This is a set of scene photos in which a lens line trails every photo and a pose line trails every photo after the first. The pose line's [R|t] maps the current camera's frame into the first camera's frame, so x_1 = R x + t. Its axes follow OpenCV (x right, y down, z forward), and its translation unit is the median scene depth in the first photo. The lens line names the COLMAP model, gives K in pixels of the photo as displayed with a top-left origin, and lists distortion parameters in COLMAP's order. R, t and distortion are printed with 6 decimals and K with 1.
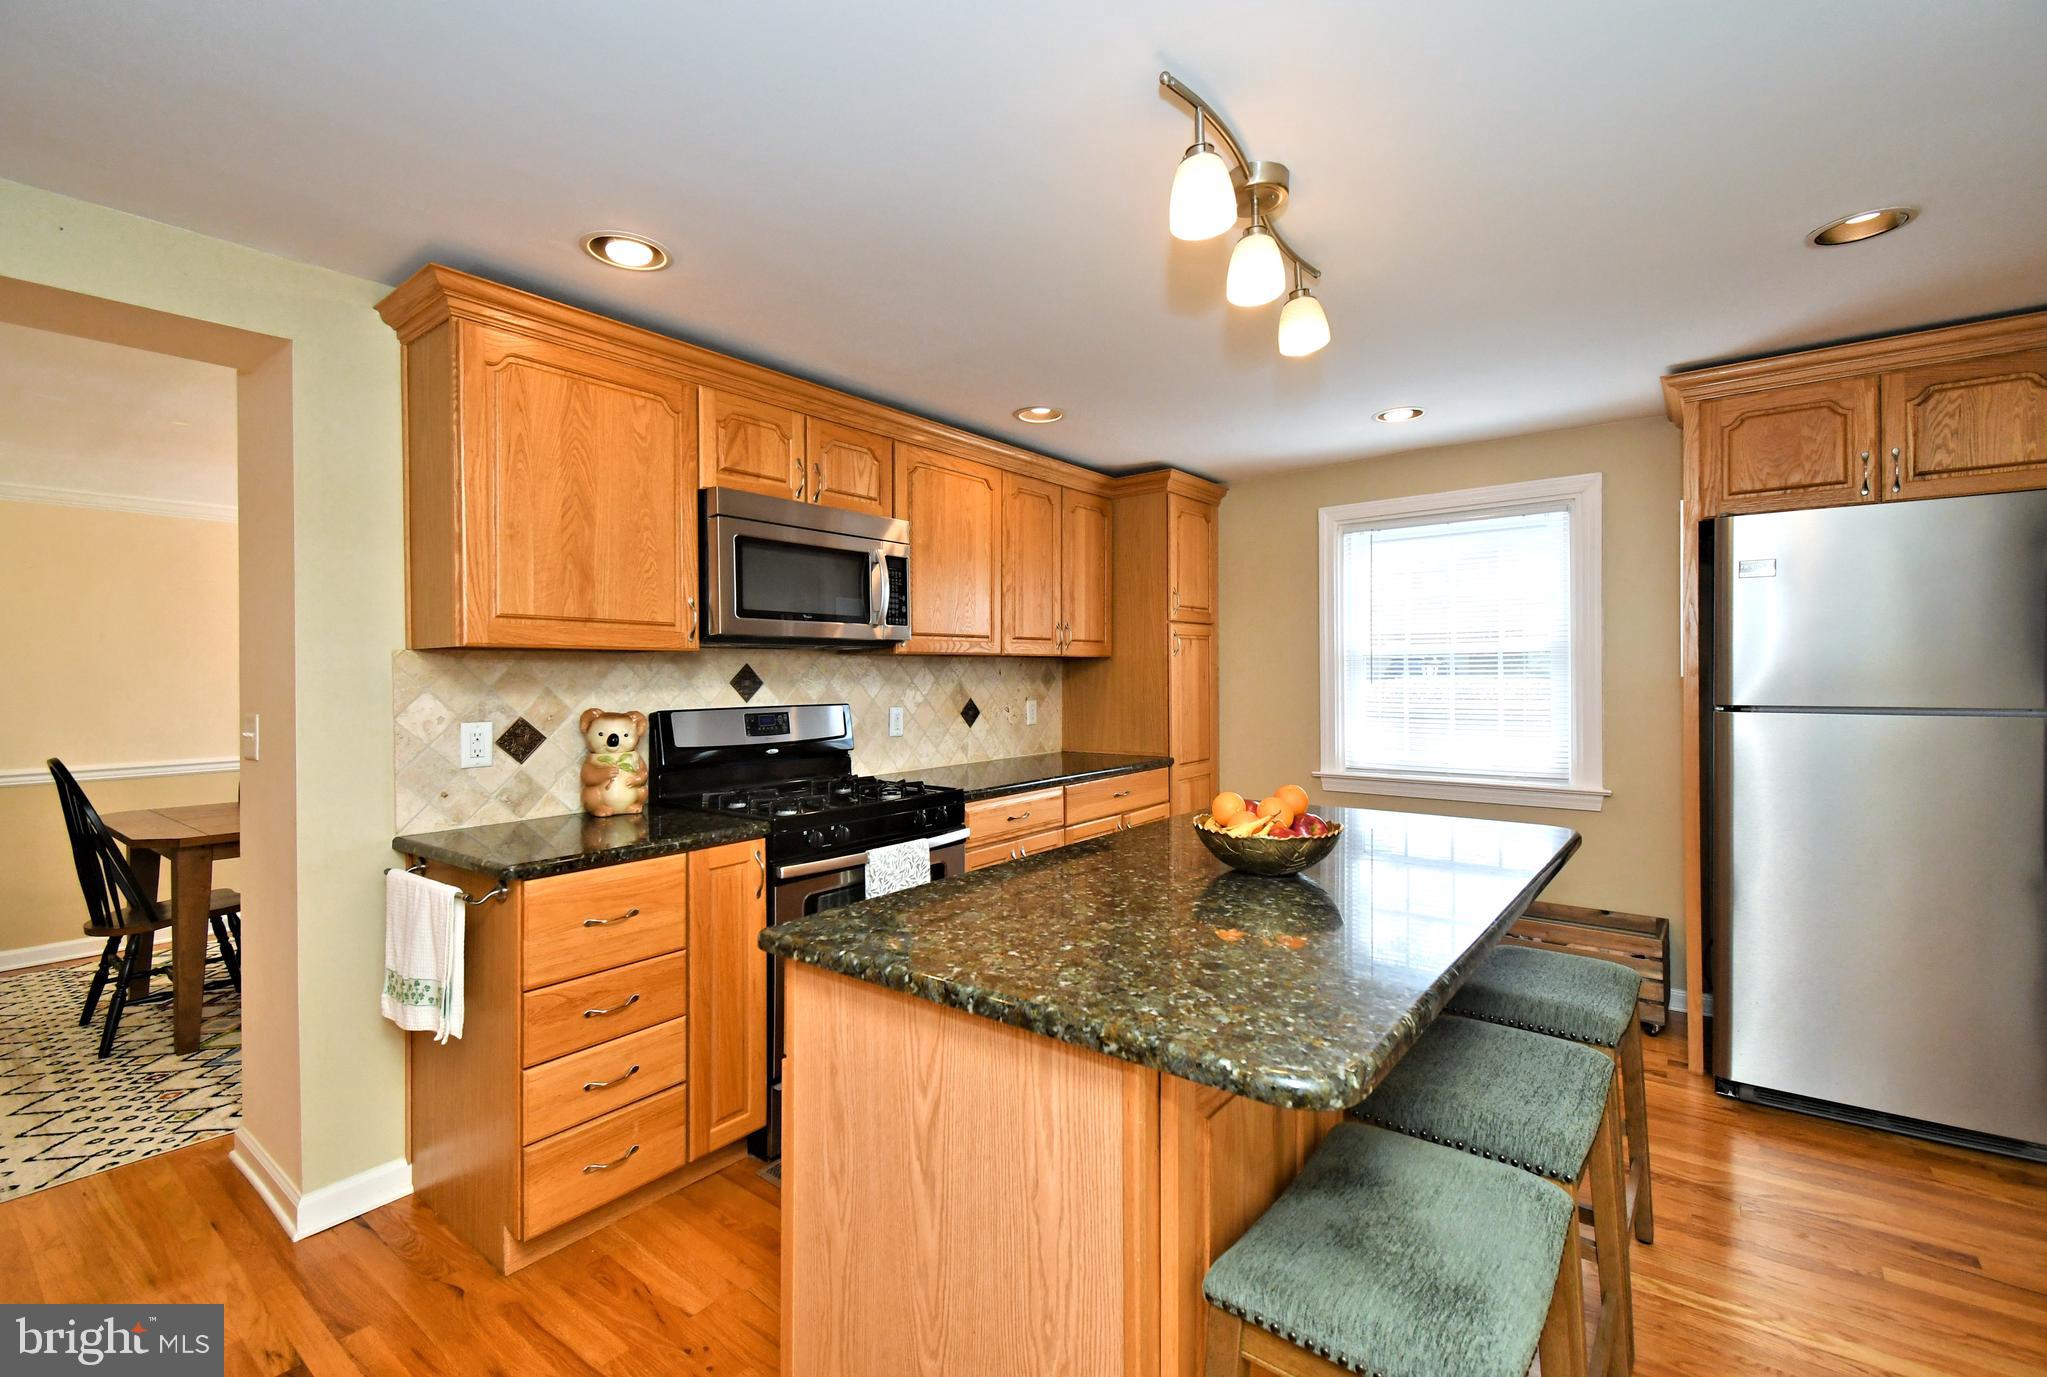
lens RADIAL K [[896.5, 0, 1029.7], [0, 896.5, 676.5], [0, 0, 1]] dist [0.012873, -0.005281]
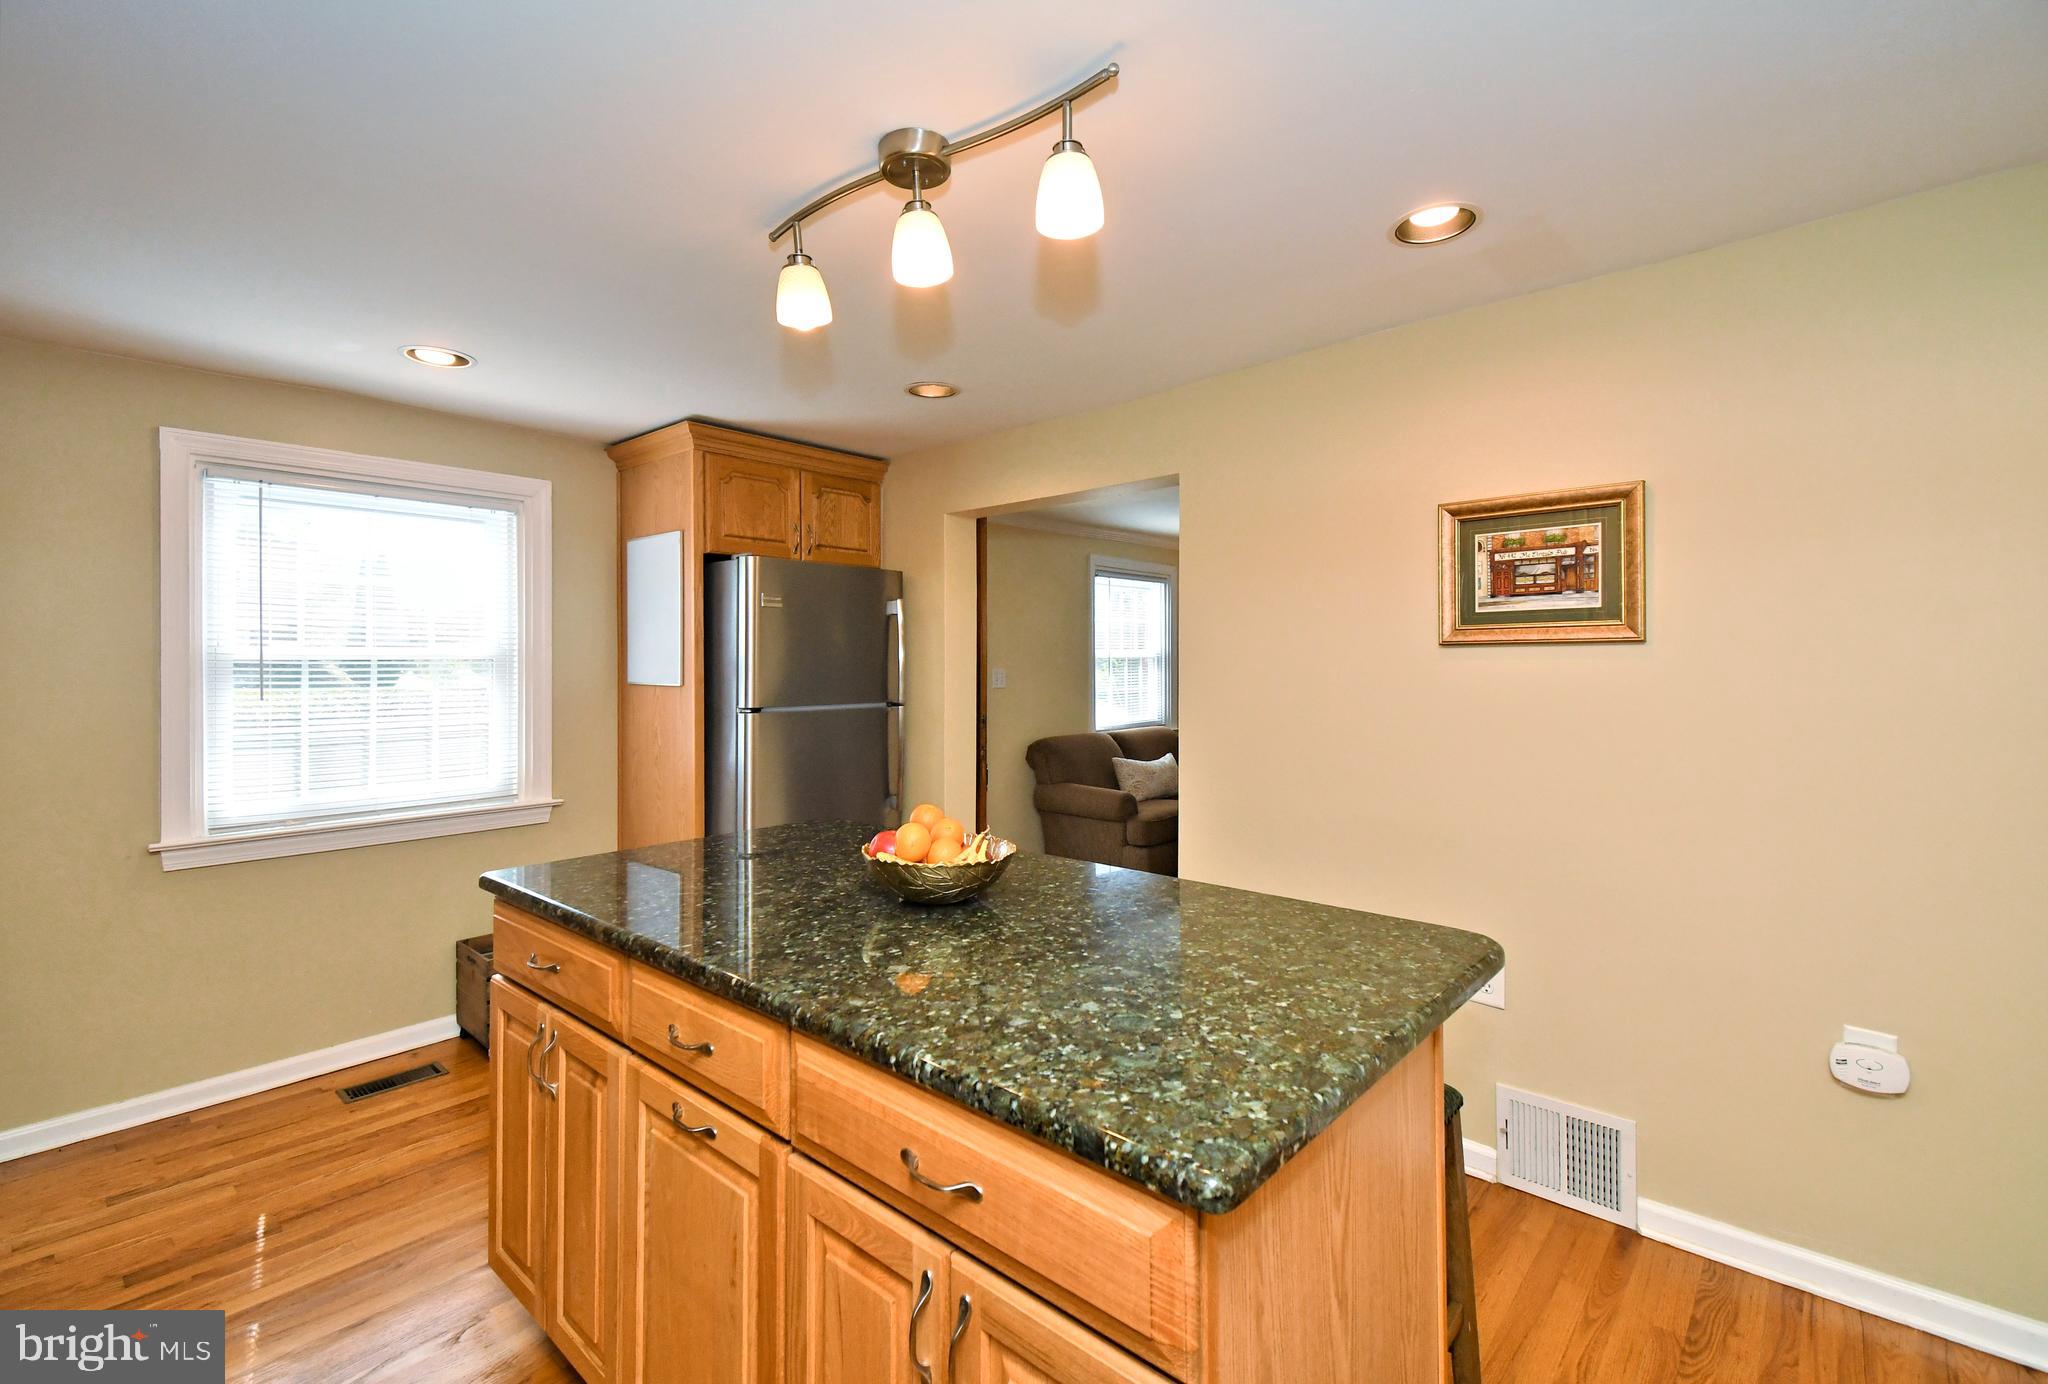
lens RADIAL K [[896.9, 0, 1027.4], [0, 896.9, 673.2], [0, 0, 1]] dist [0.012873, -0.005281]
pose [[0.070404, 0.001772, 0.997517, -0.316376], [0.009840, 0.999949, -0.002471, -0.006912], [-0.997470, 0.009990, 0.070383, 0.404562]]
